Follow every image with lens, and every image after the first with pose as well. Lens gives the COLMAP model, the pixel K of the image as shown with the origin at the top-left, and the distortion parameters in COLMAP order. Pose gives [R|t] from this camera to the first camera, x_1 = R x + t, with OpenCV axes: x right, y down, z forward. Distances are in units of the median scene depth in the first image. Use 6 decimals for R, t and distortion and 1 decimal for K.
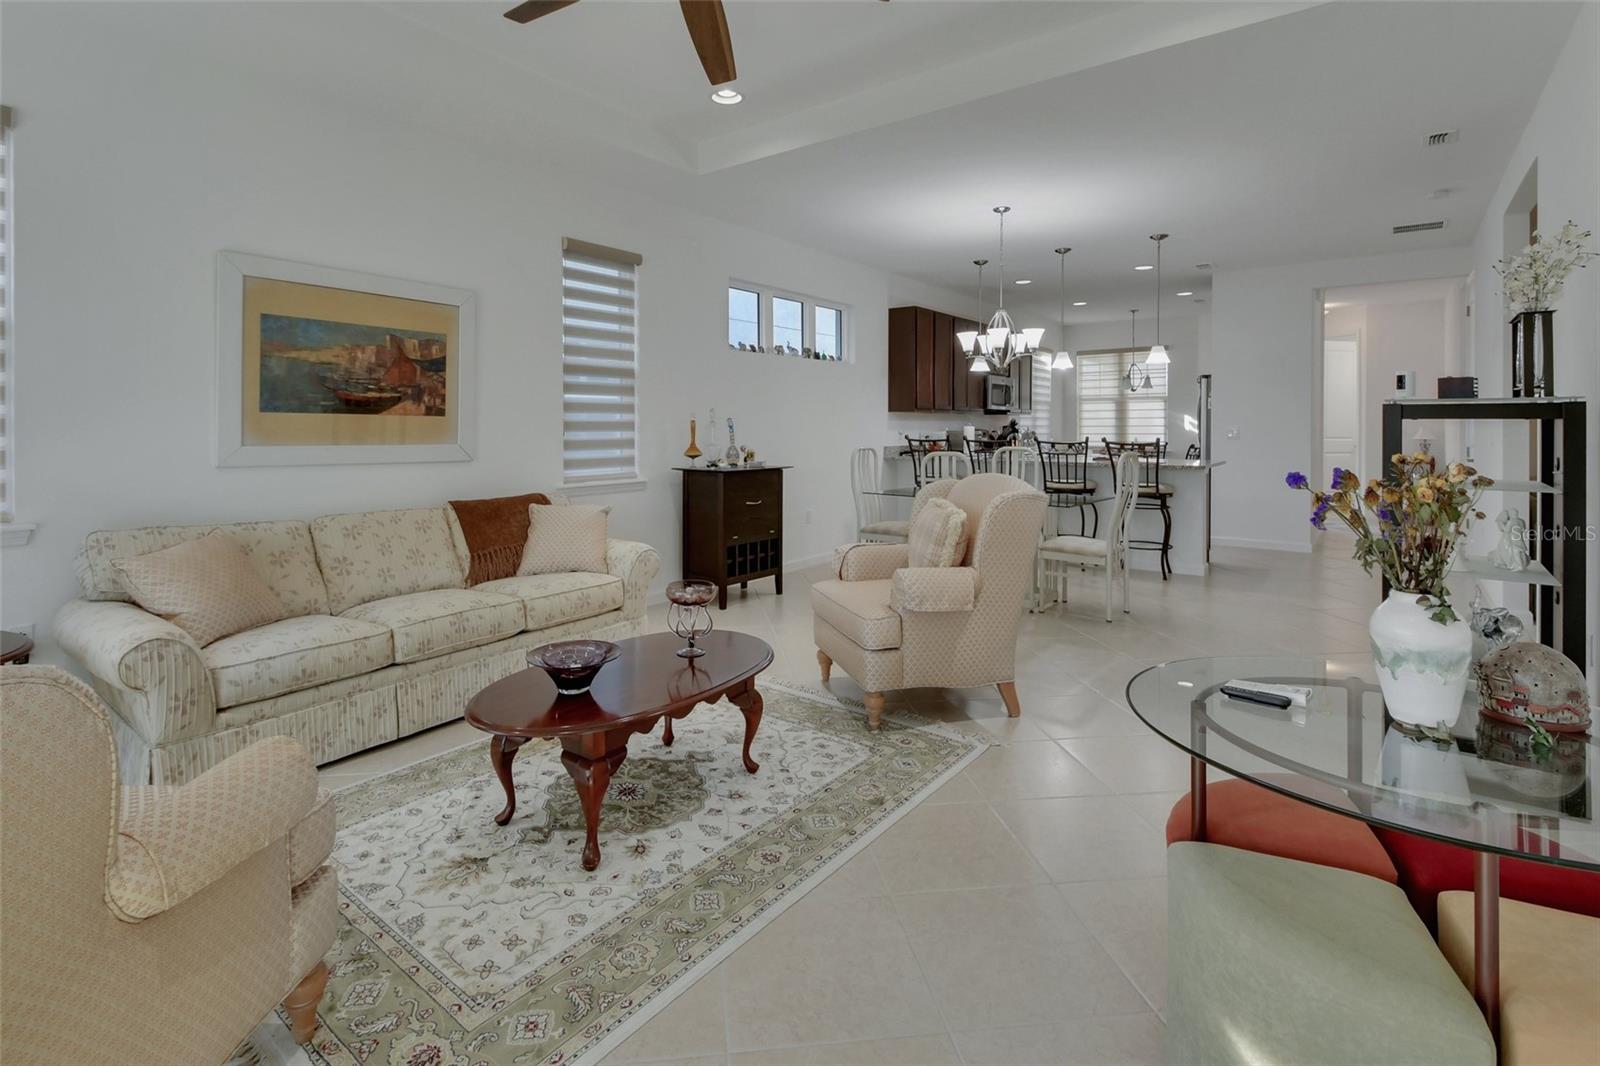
lens RADIAL K [[770.1, 0, 774.4], [0, 770.1, 423.3], [0, 0, 1]] dist [0.006299, 0.000258]
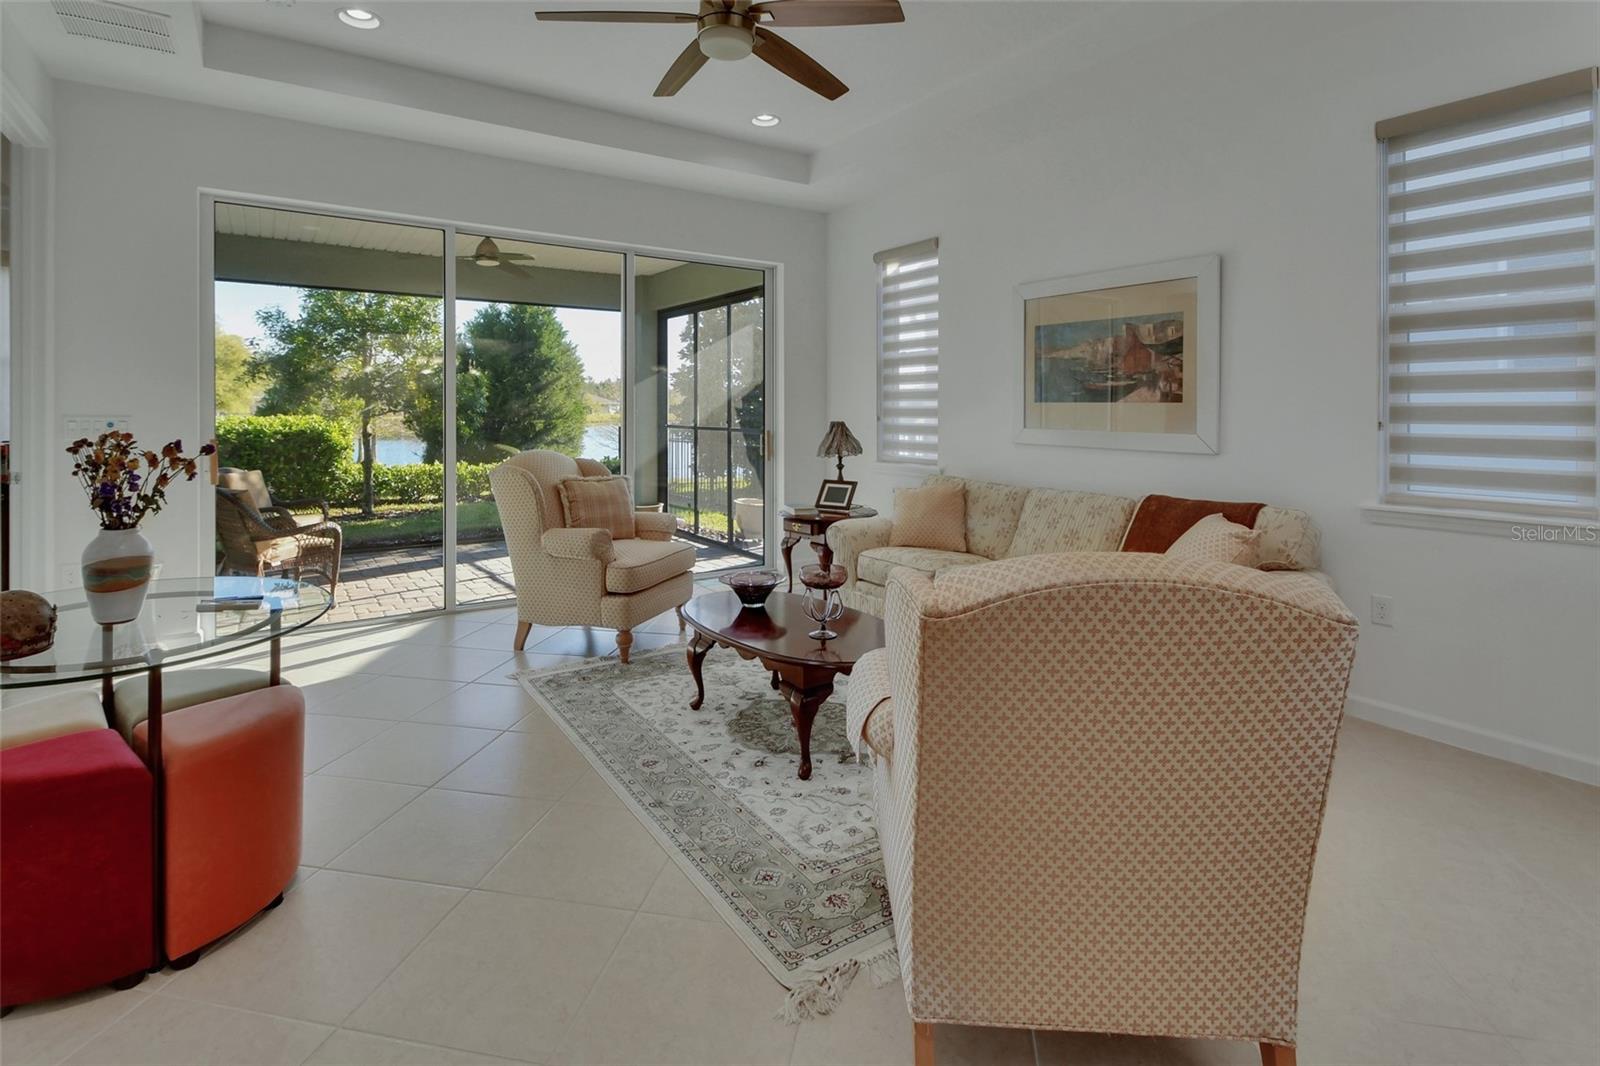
lens RADIAL K [[774.1, 0, 777.2], [0, 774.1, 411.2], [0, 0, 1]] dist [0.017952, -0.014754]
pose [[-0.322949, -0.001257, -0.946415, 0.616210], [0.001608, 0.999997, -0.001877, 0.001691], [0.946415, -0.002128, -0.322946, 0.888920]]
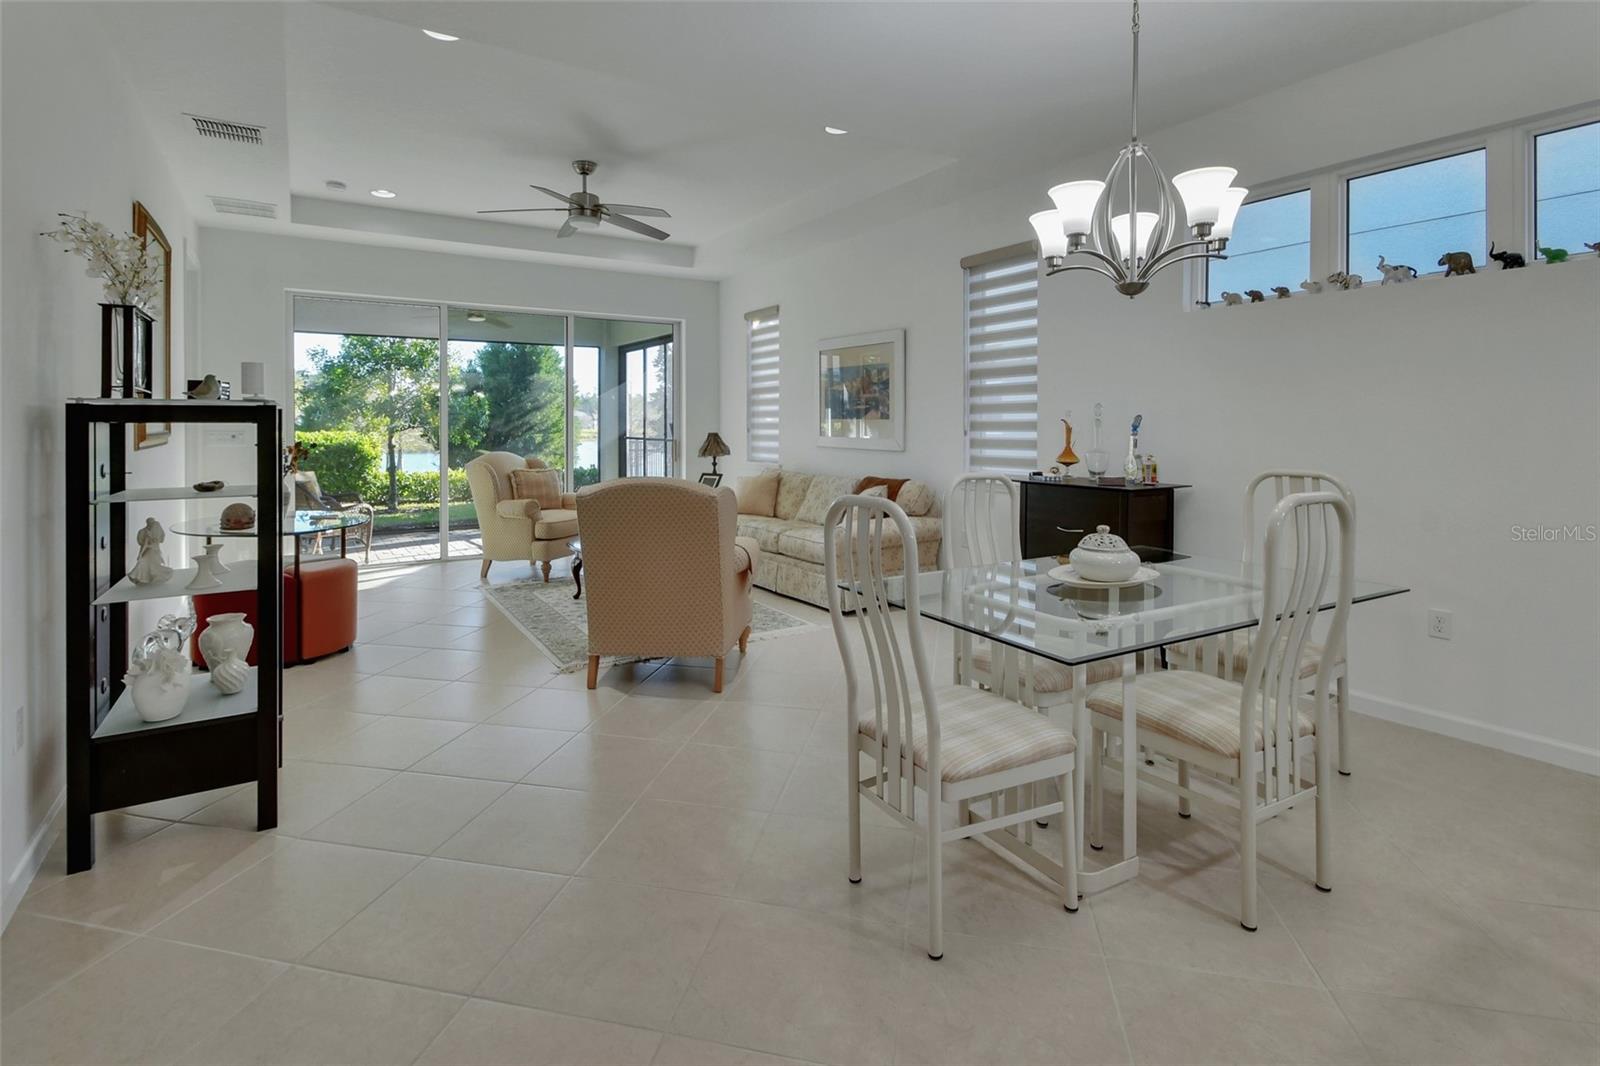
lens RADIAL K [[770.1, 0, 774.4], [0, 770.1, 423.3], [0, 0, 1]] dist [0.006299, 0.000258]
pose [[-0.349374, -0.002130, -0.936981, 1.057127], [0.006550, 0.999967, -0.004715, 0.003314], [0.936960, -0.007785, -0.349349, 1.371154]]
